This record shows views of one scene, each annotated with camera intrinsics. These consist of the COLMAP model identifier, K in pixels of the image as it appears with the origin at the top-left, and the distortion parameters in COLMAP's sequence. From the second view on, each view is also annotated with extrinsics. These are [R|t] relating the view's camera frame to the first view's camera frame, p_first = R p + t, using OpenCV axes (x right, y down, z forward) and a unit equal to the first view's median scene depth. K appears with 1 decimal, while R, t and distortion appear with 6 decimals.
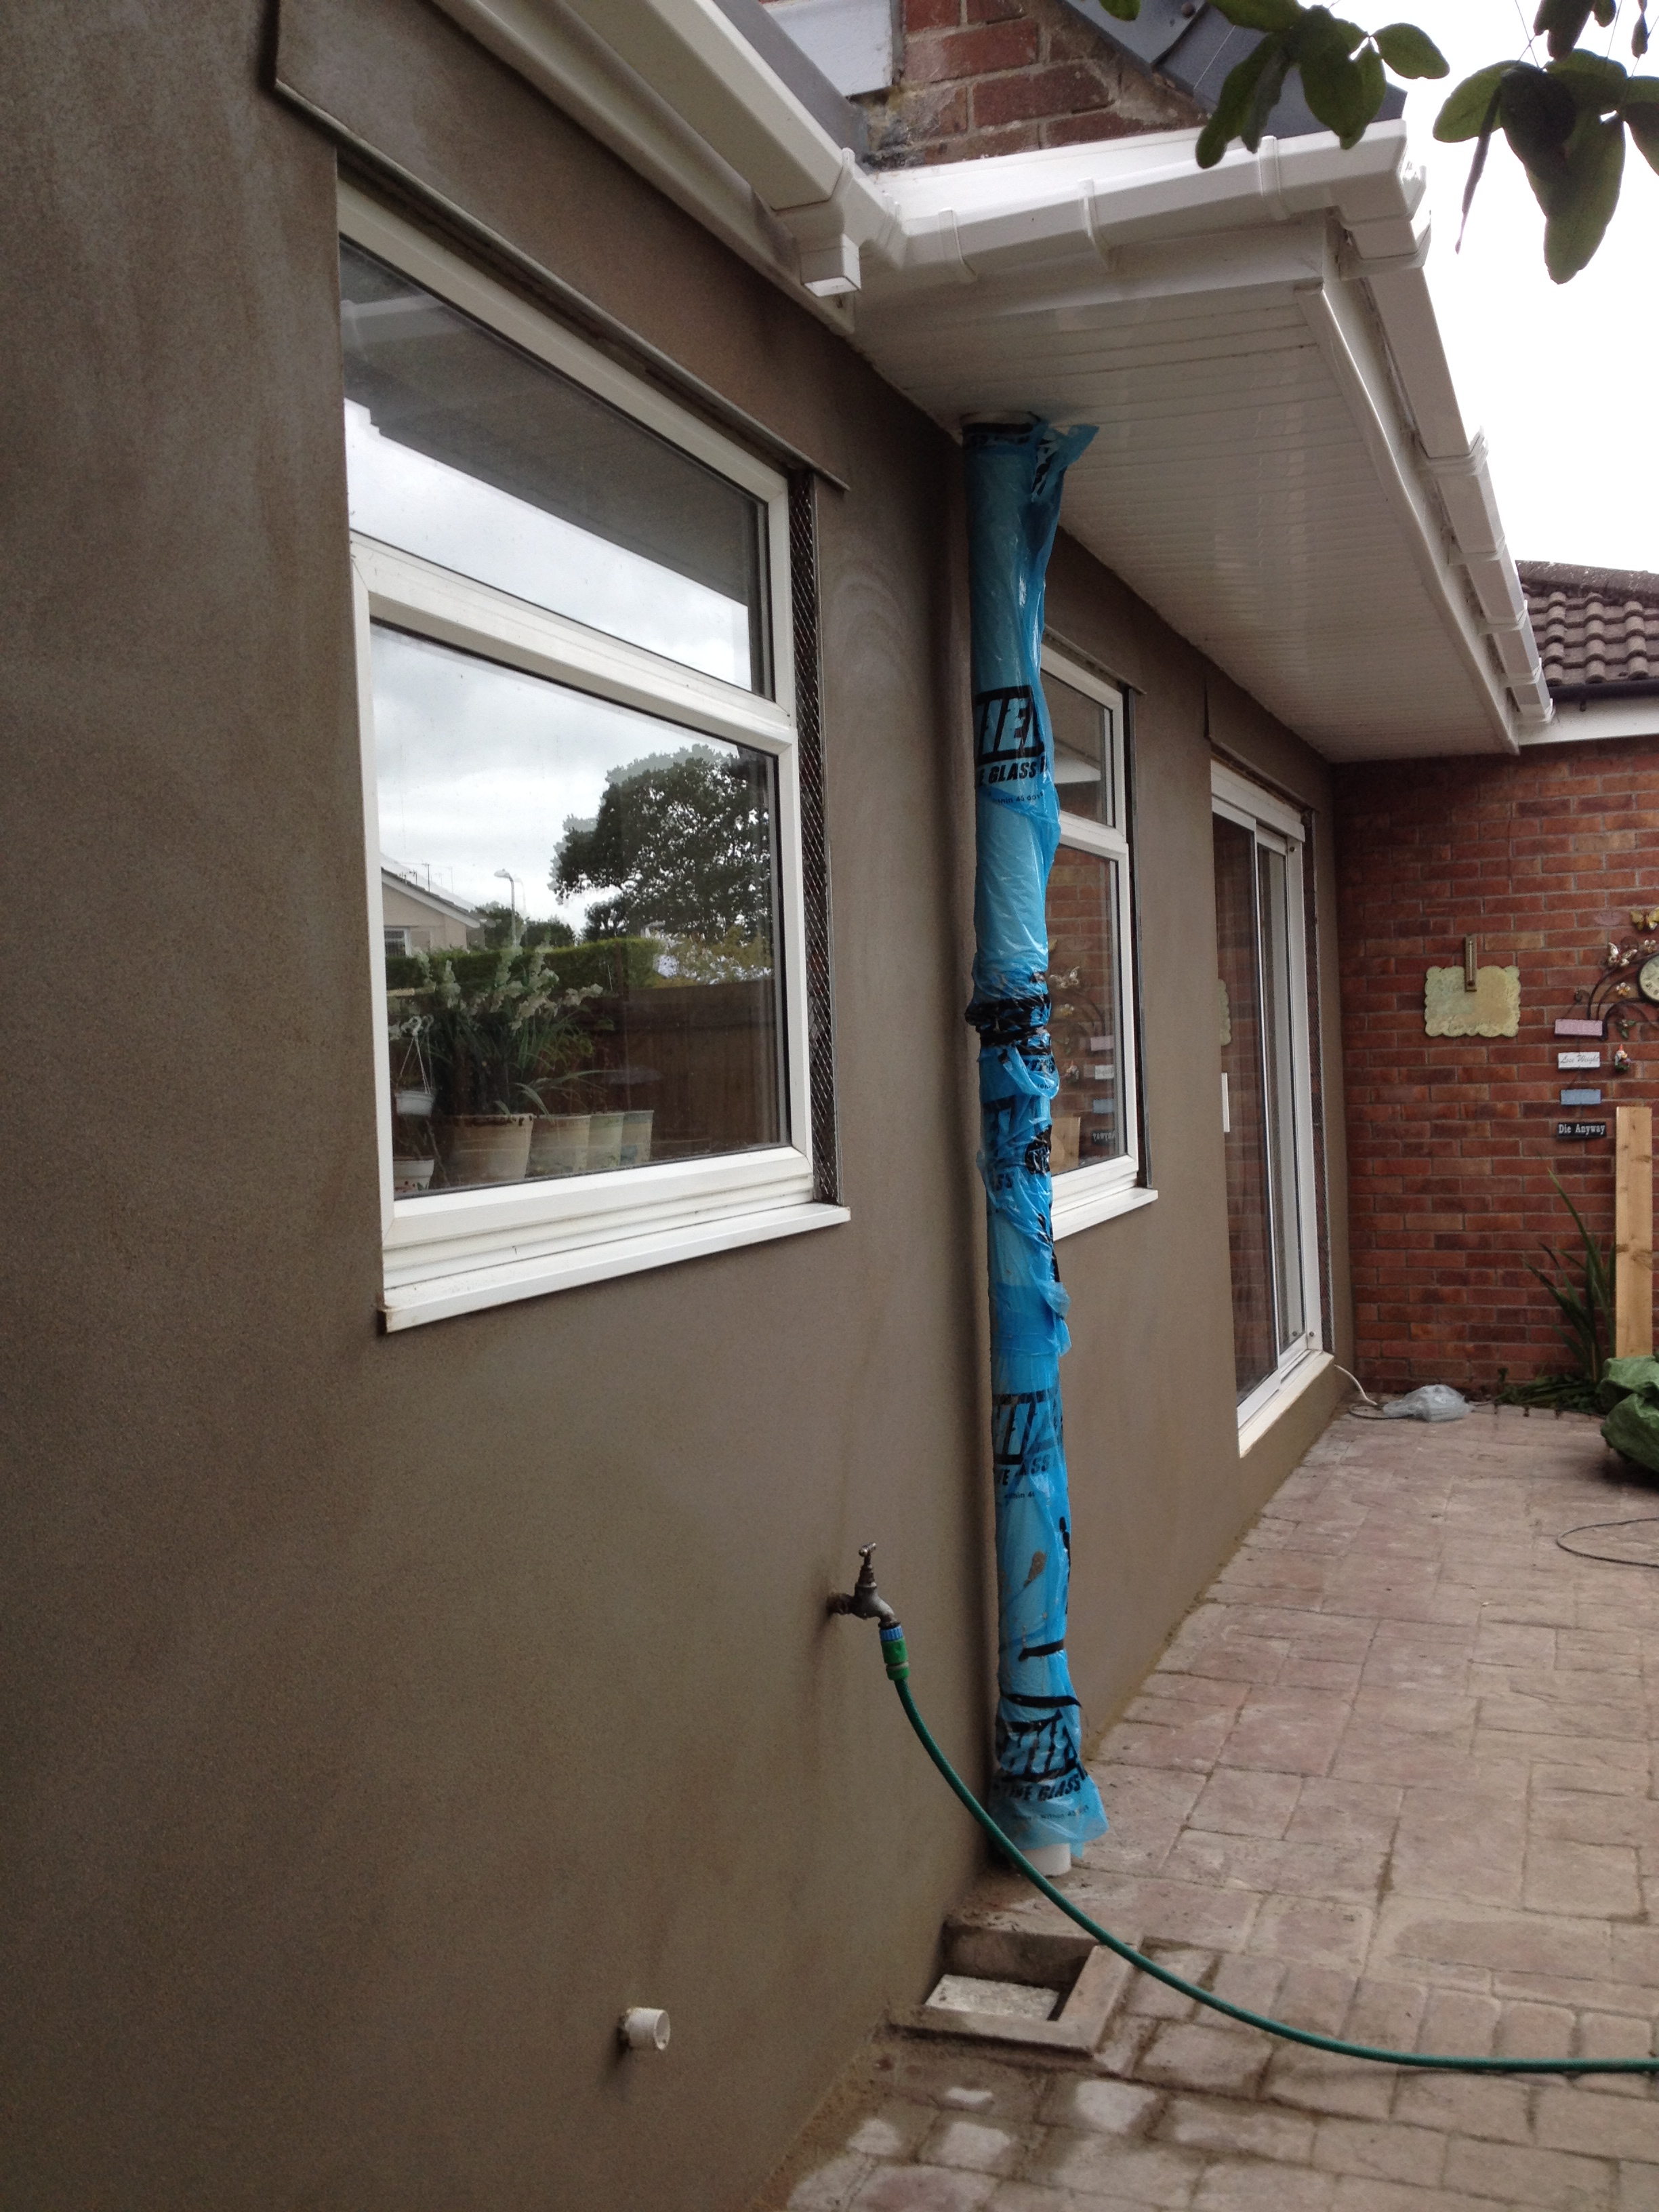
lens RADIAL K [[2239.6, 0, 829.5], [0, 2239.6, 1106.0], [0, 0, 1]] dist [0.118447, -0.435040]
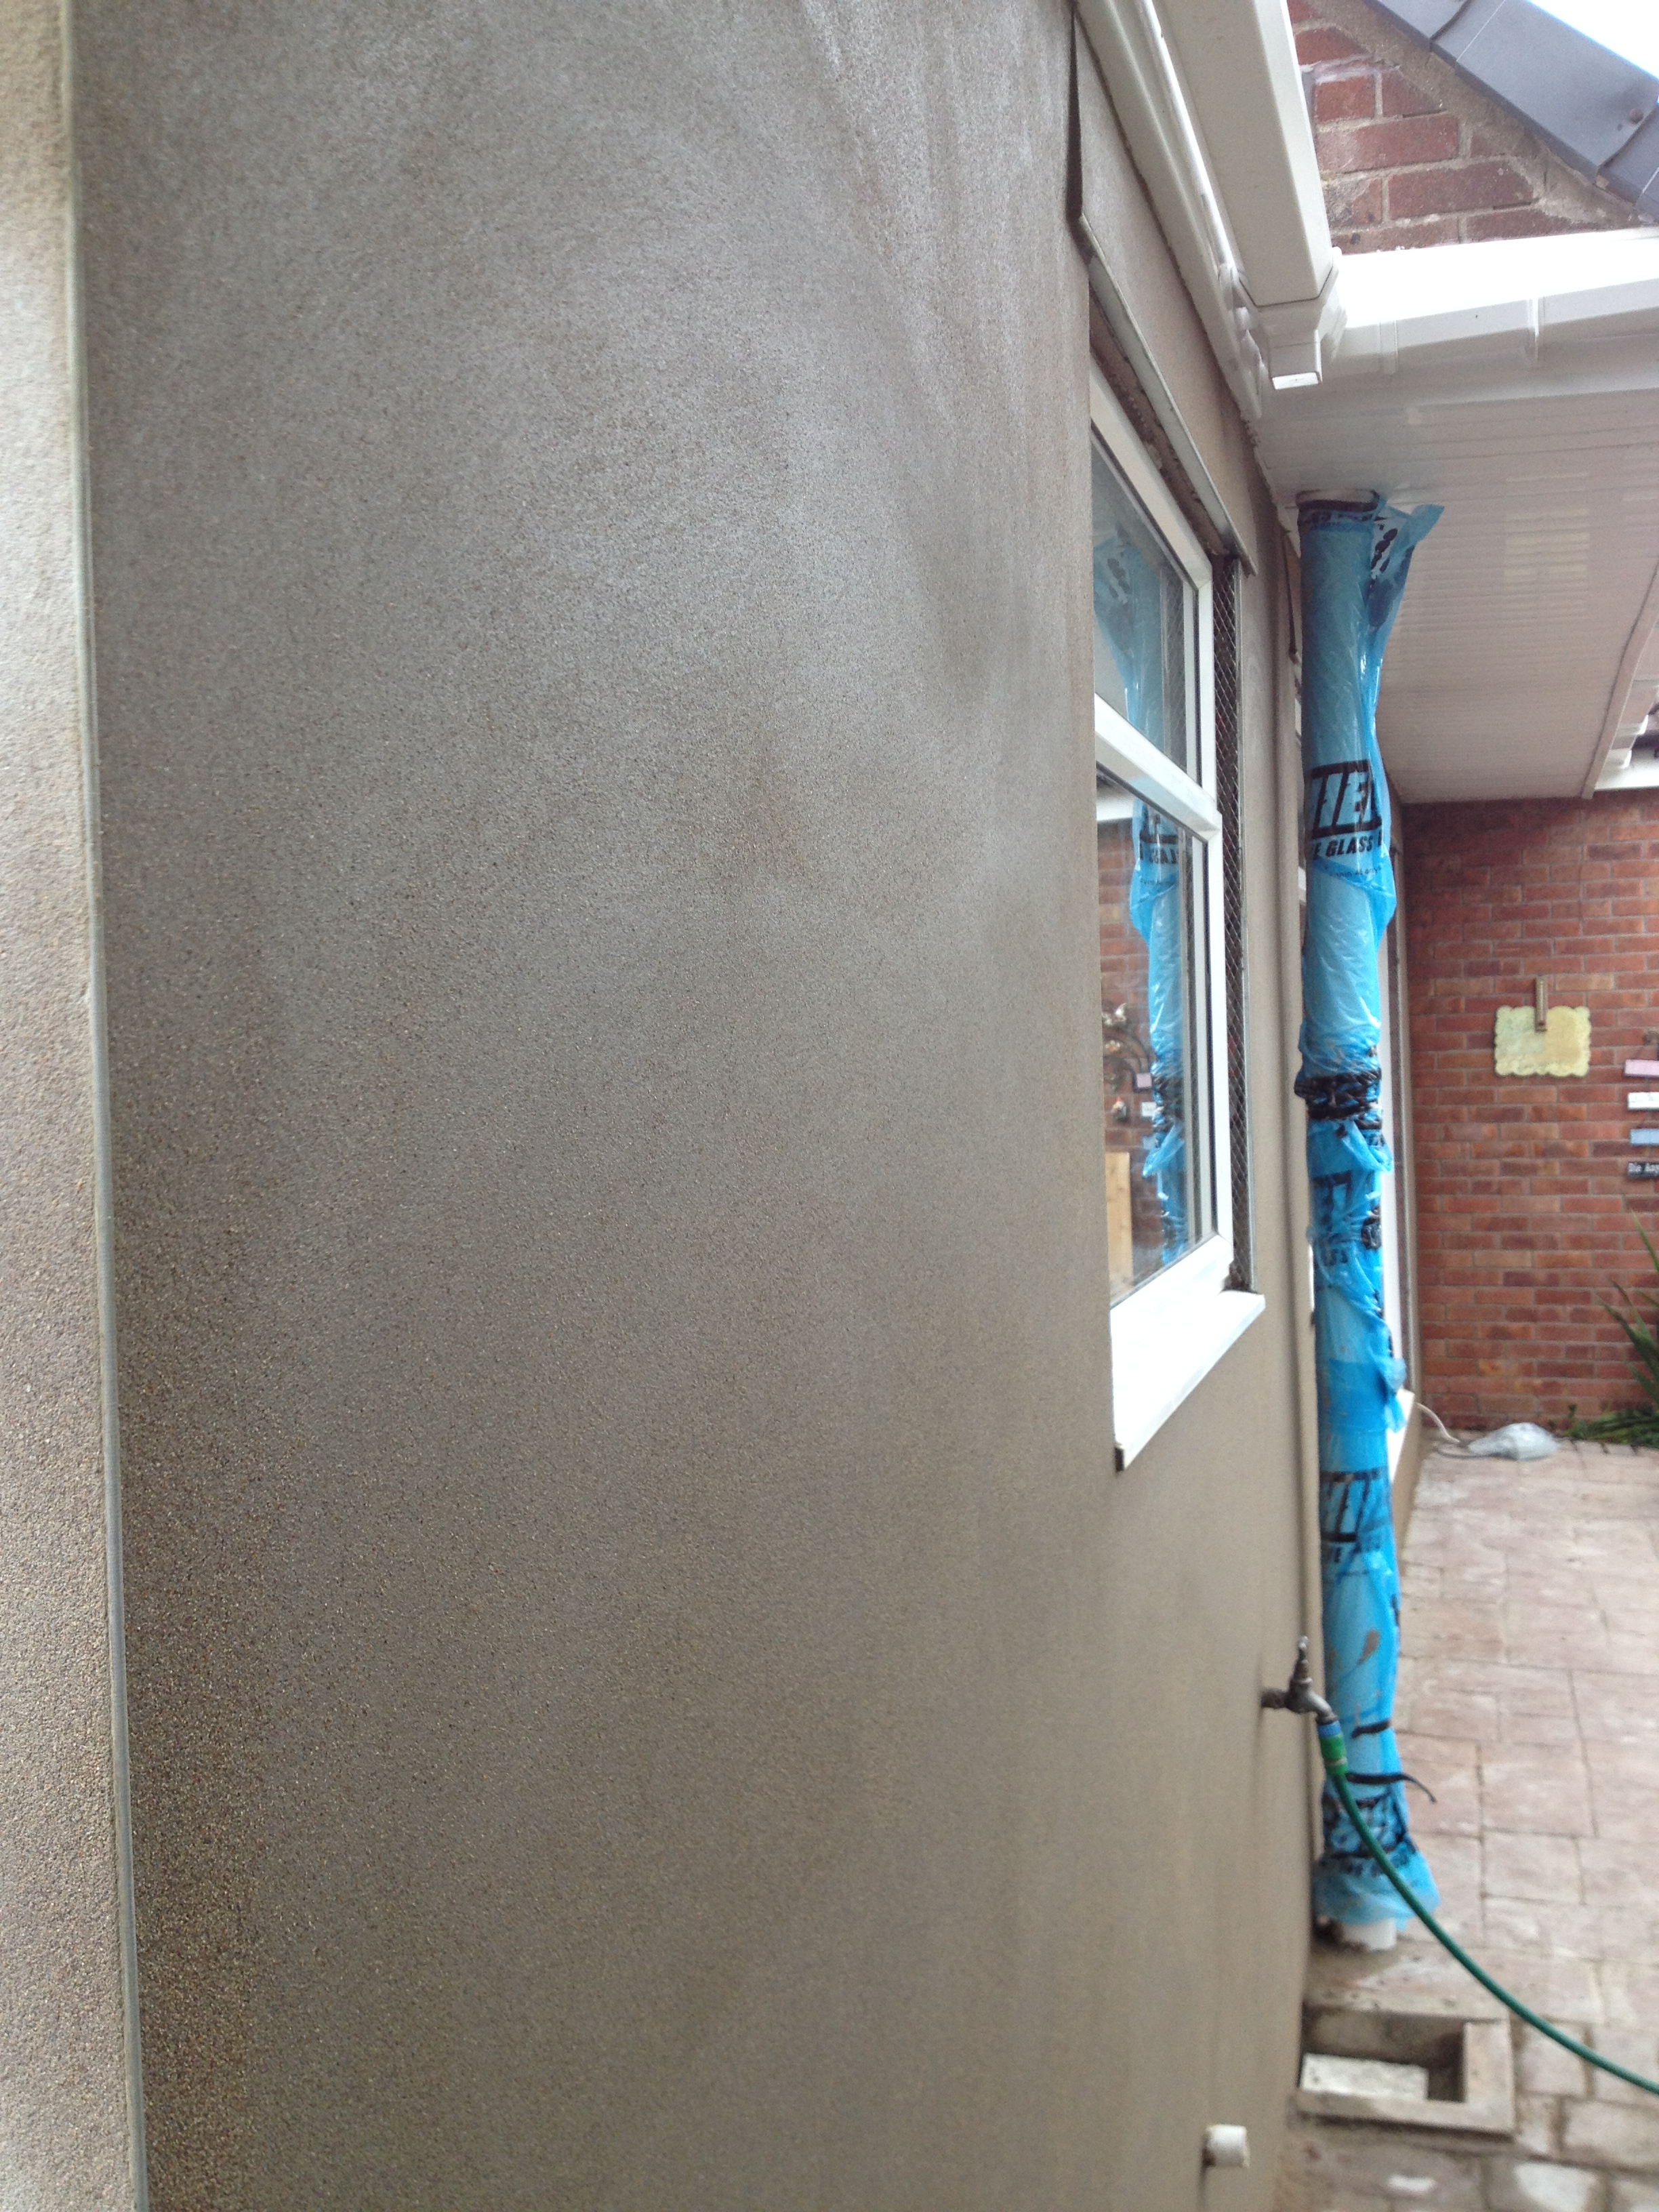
lens RADIAL K [[2255.3, 0, 826.4], [0, 2255.3, 1093.8], [0, 0, 1]] dist [0.003562, -0.146049]
pose [[0.999060, 0.002594, 0.043282, -0.191150], [-0.002132, 0.999940, -0.010725, -0.027293], [-0.043307, 0.010622, 0.999005, 0.013552]]
